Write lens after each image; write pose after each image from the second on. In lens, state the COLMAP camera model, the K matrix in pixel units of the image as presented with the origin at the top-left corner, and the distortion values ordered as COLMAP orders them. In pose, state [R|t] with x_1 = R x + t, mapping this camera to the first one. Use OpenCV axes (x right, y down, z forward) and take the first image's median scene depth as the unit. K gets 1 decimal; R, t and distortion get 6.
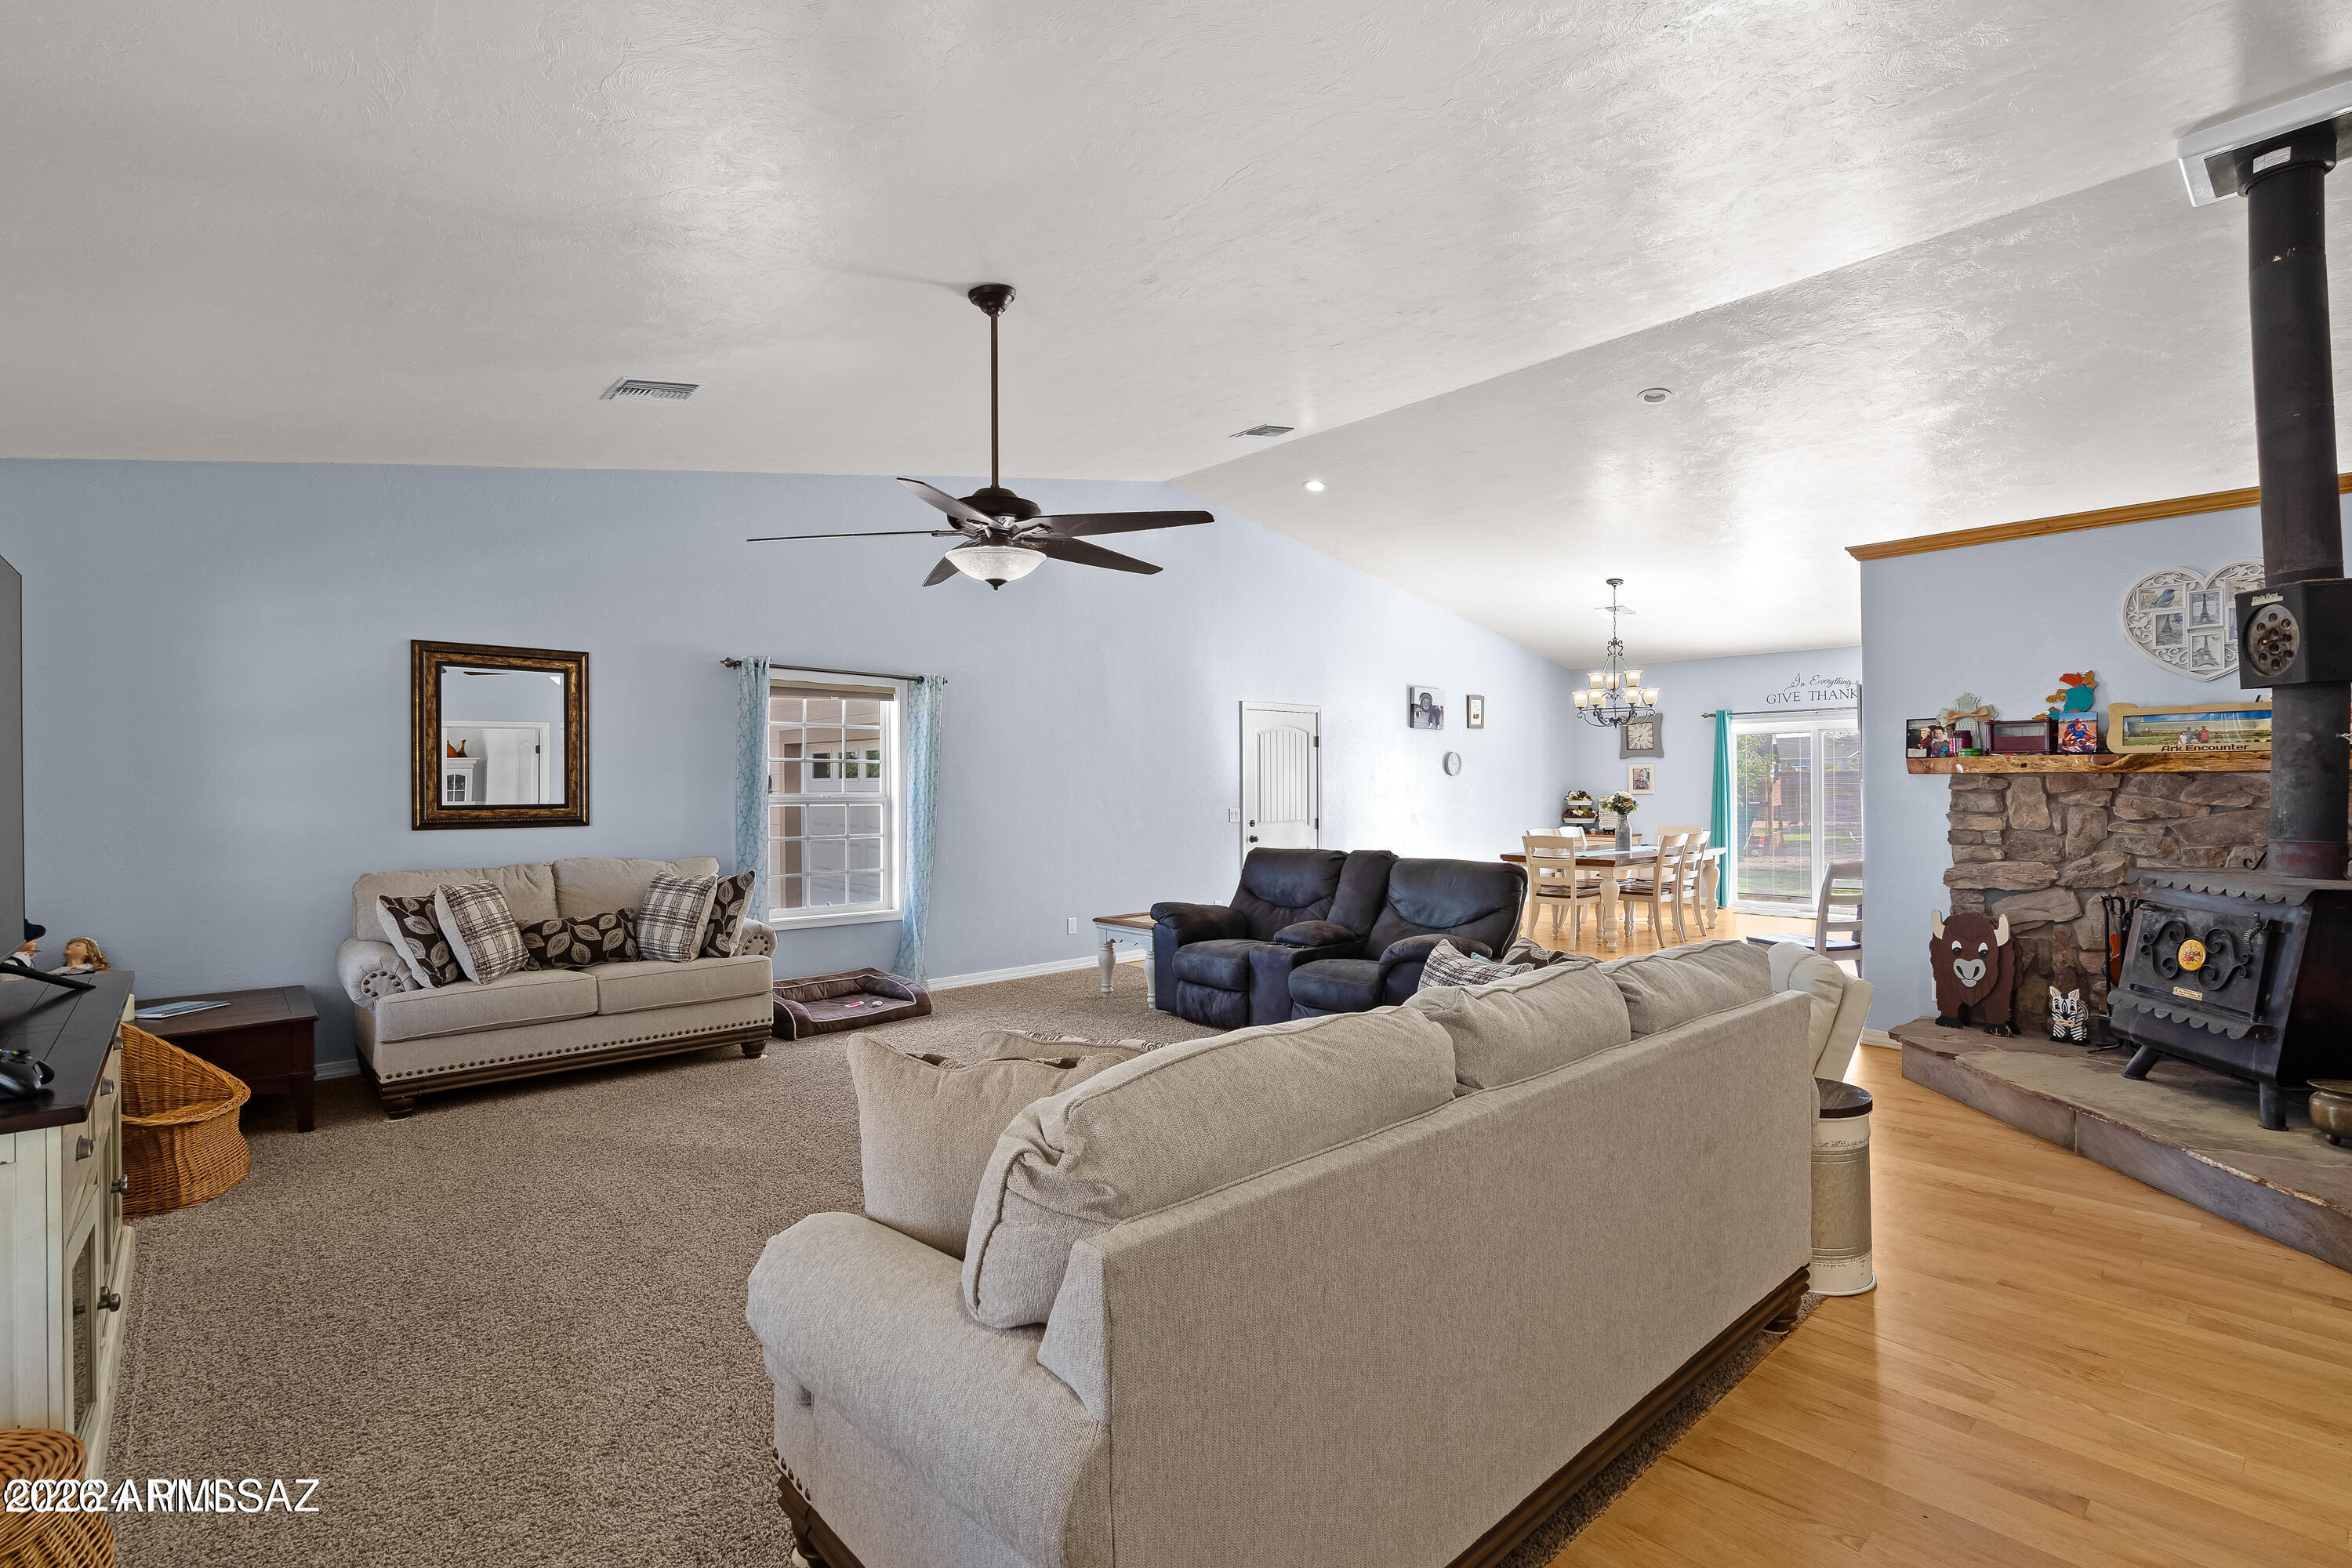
lens RADIAL K [[1091.9, 0, 1181.1], [0, 1091.9, 783.7], [0, 0, 1]] dist [-0.006617, 0.002551]
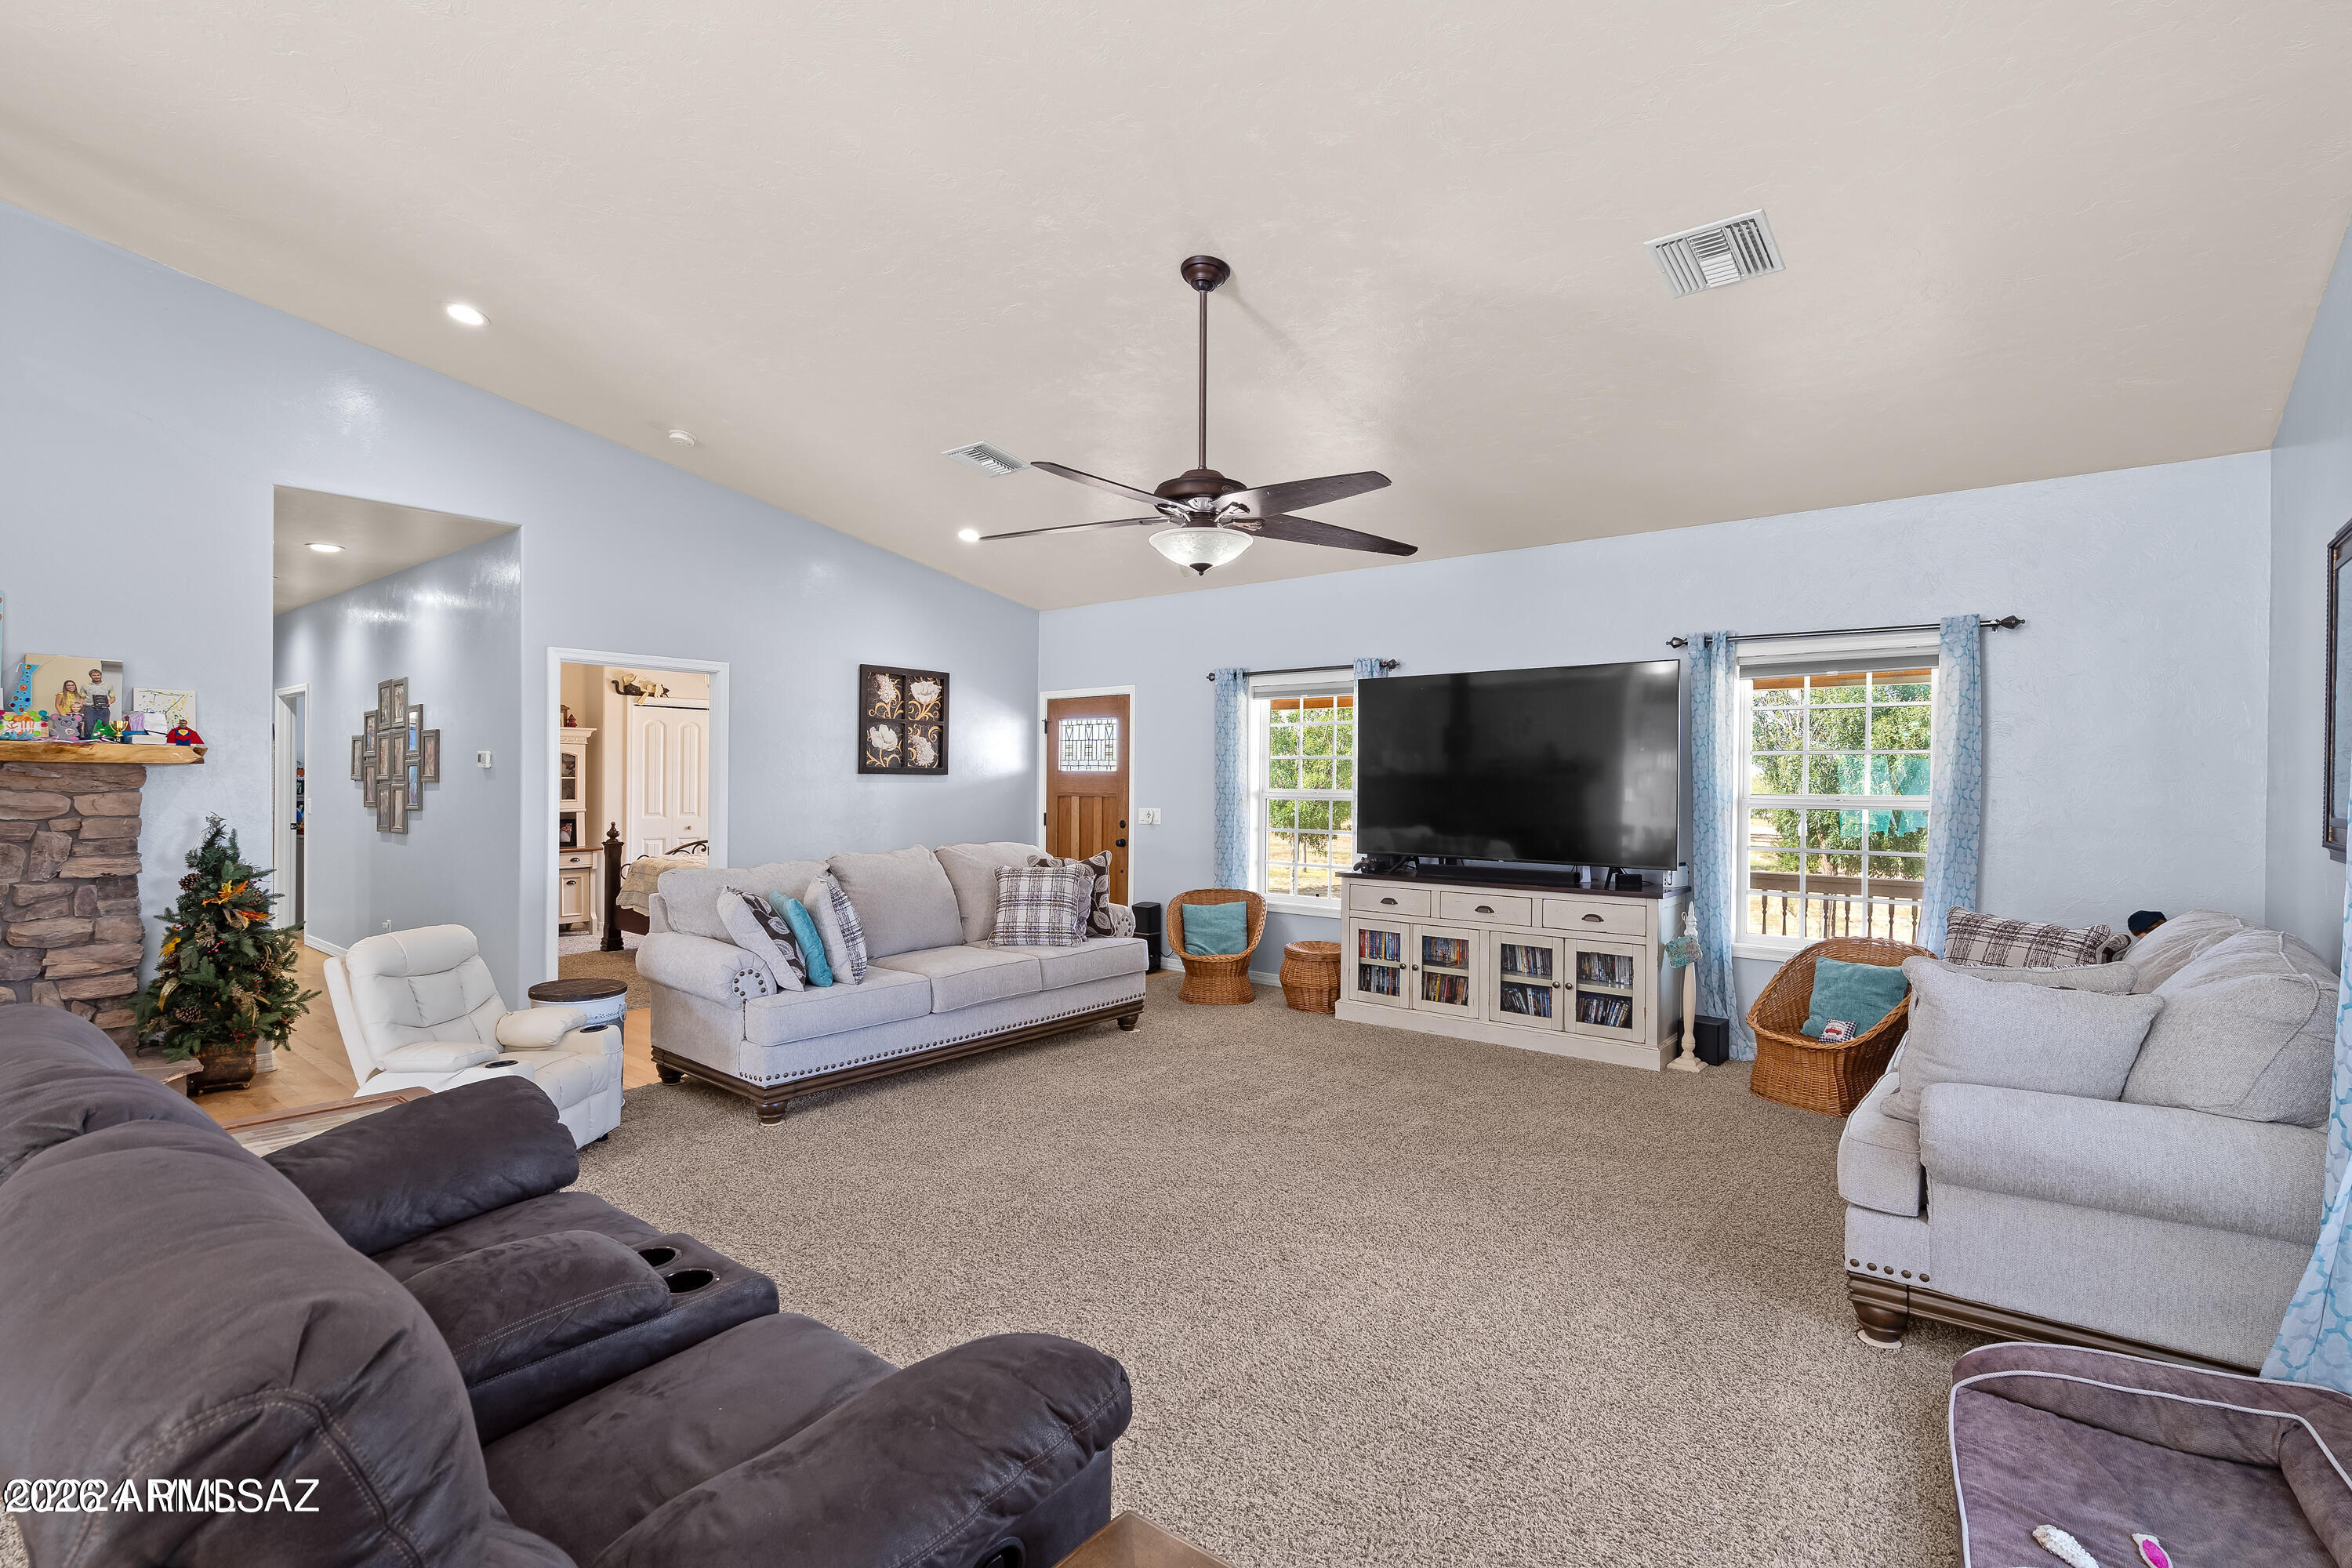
lens RADIAL K [[1091.9, 0, 1192.2], [0, 1091.9, 787.1], [0, 0, 1]] dist [-0.006617, 0.002551]
pose [[-0.988933, -0.001278, -0.148359, -0.008581], [-0.002375, 0.999971, 0.007217, 0.000695], [0.148345, 0.007490, -0.988907, 0.798483]]
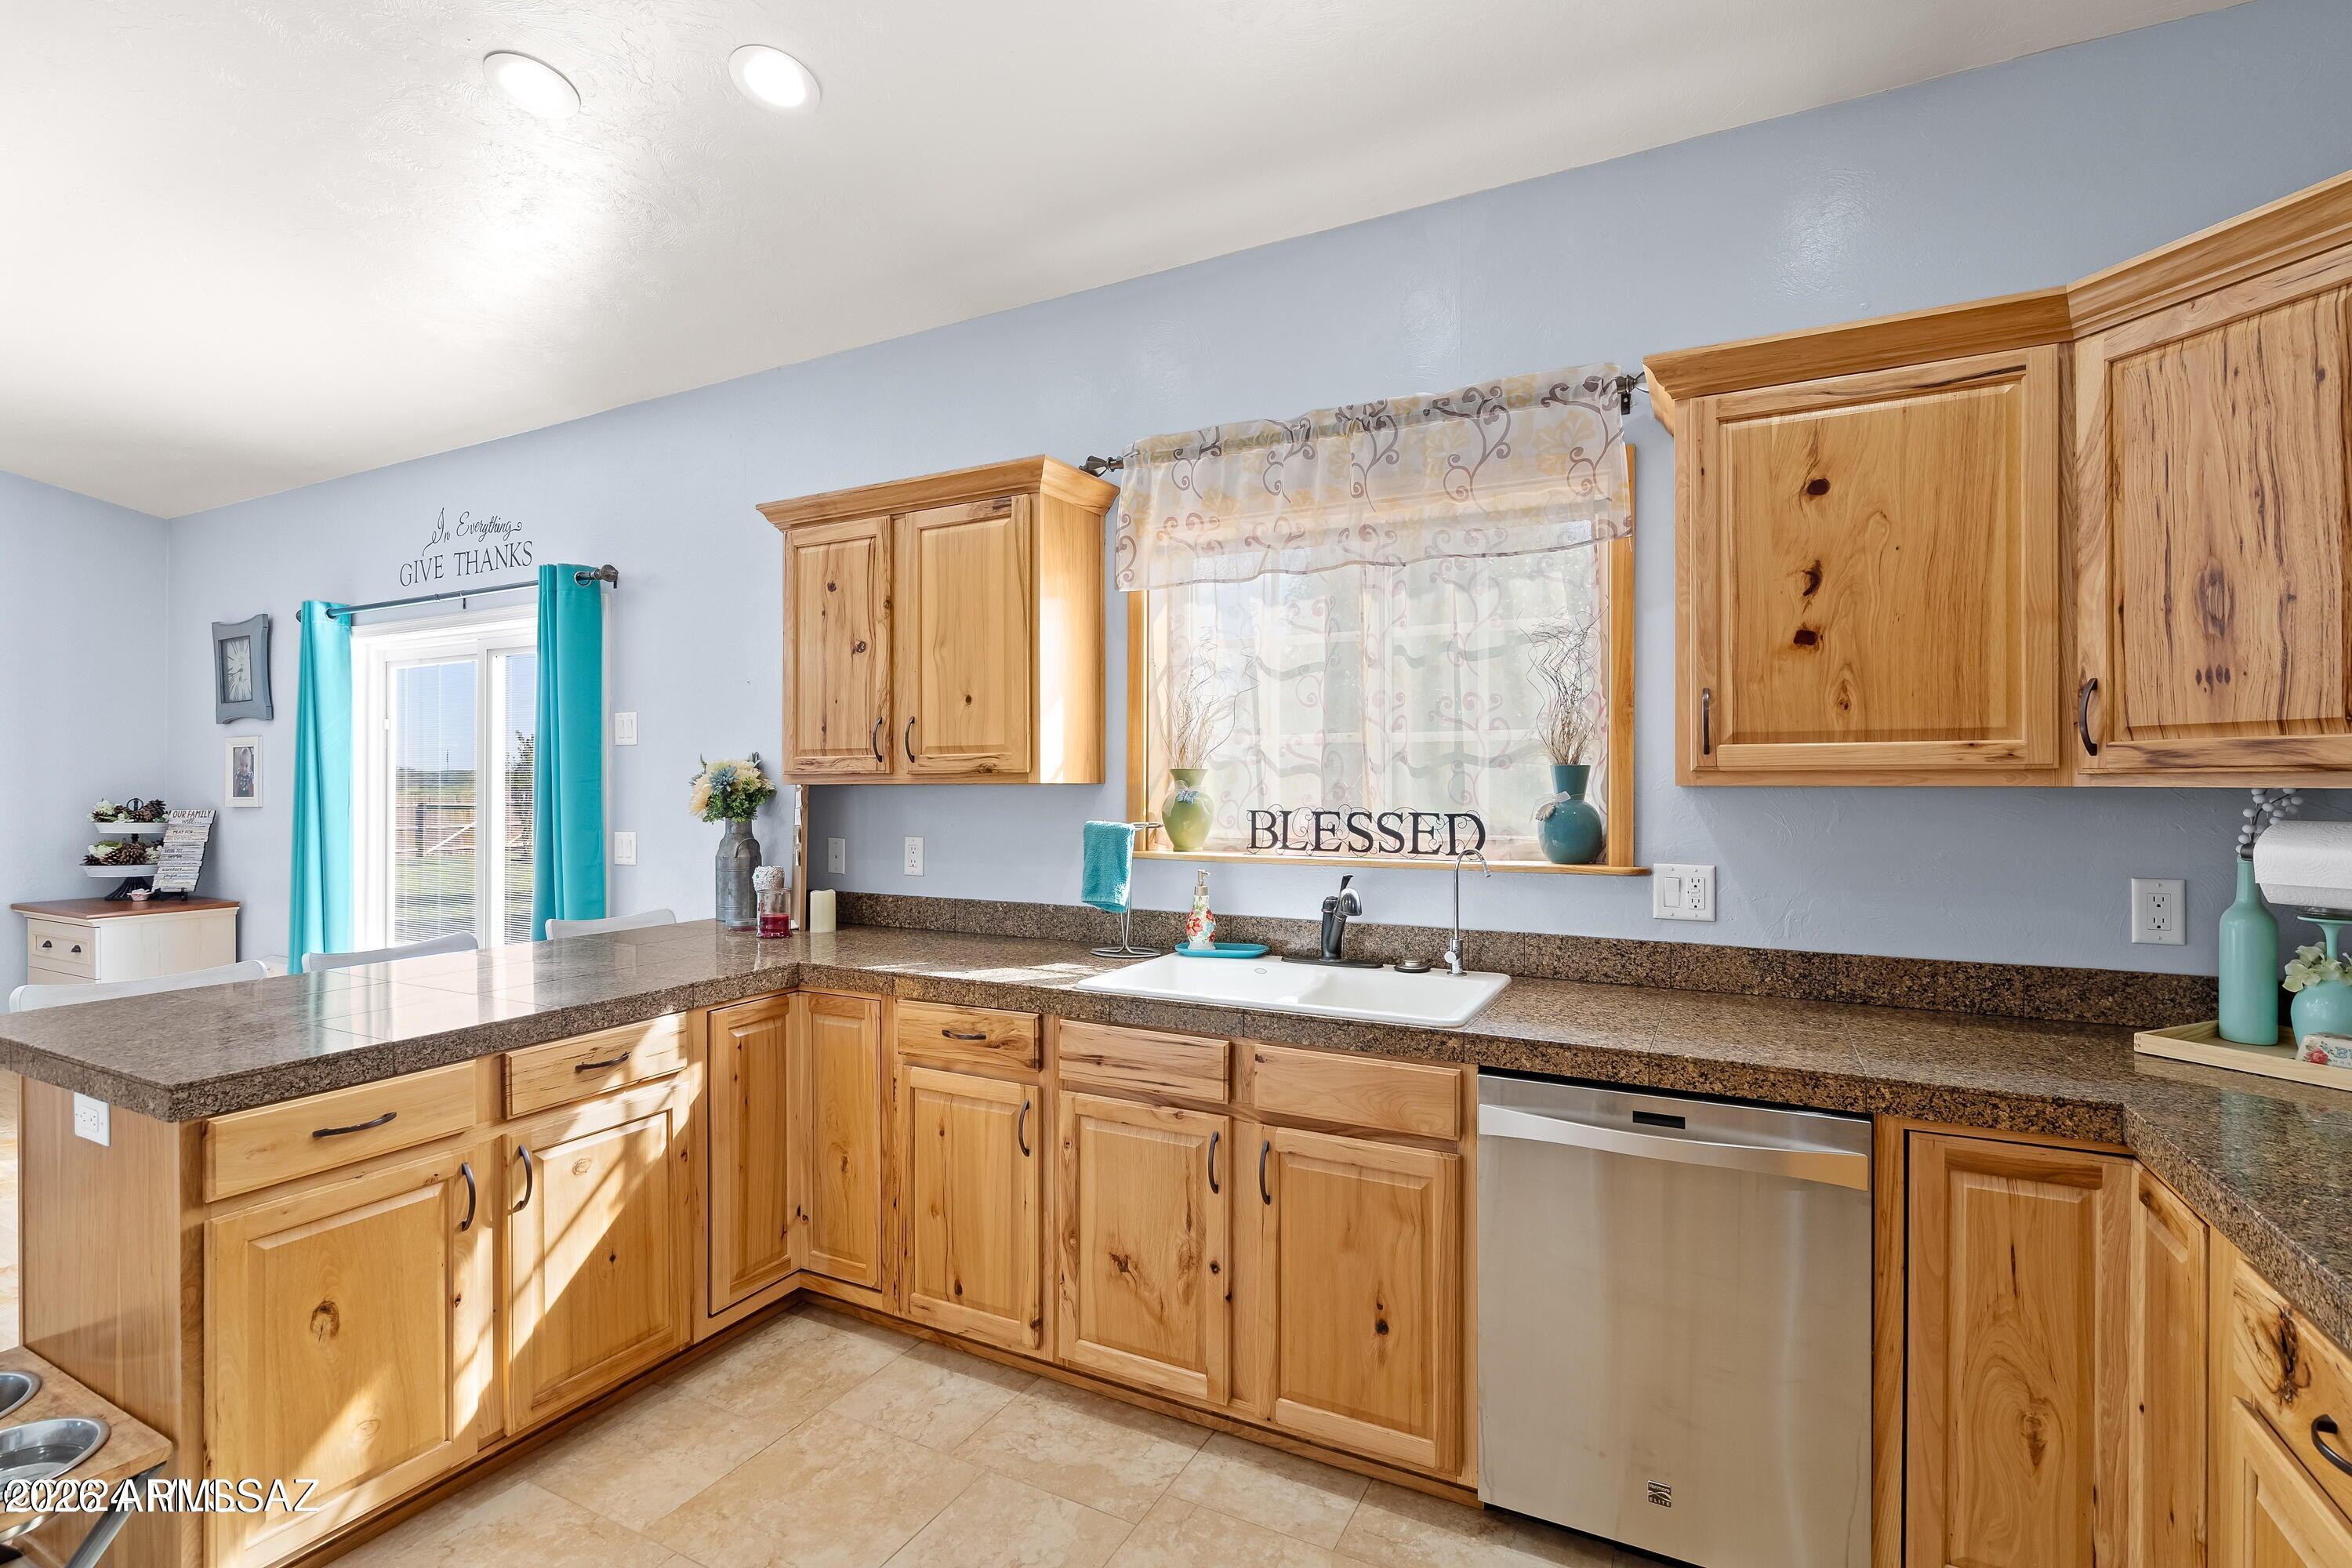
lens RADIAL K [[1091.9, 0, 1163.3], [0, 1091.9, 787.8], [0, 0, 1]] dist [-0.006617, 0.002551]
pose [[0.941437, 0.008794, 0.337073, 0.766684], [-0.008756, 0.999960, -0.001631, 0.000043], [-0.337074, -0.001416, 0.941477, 0.596466]]
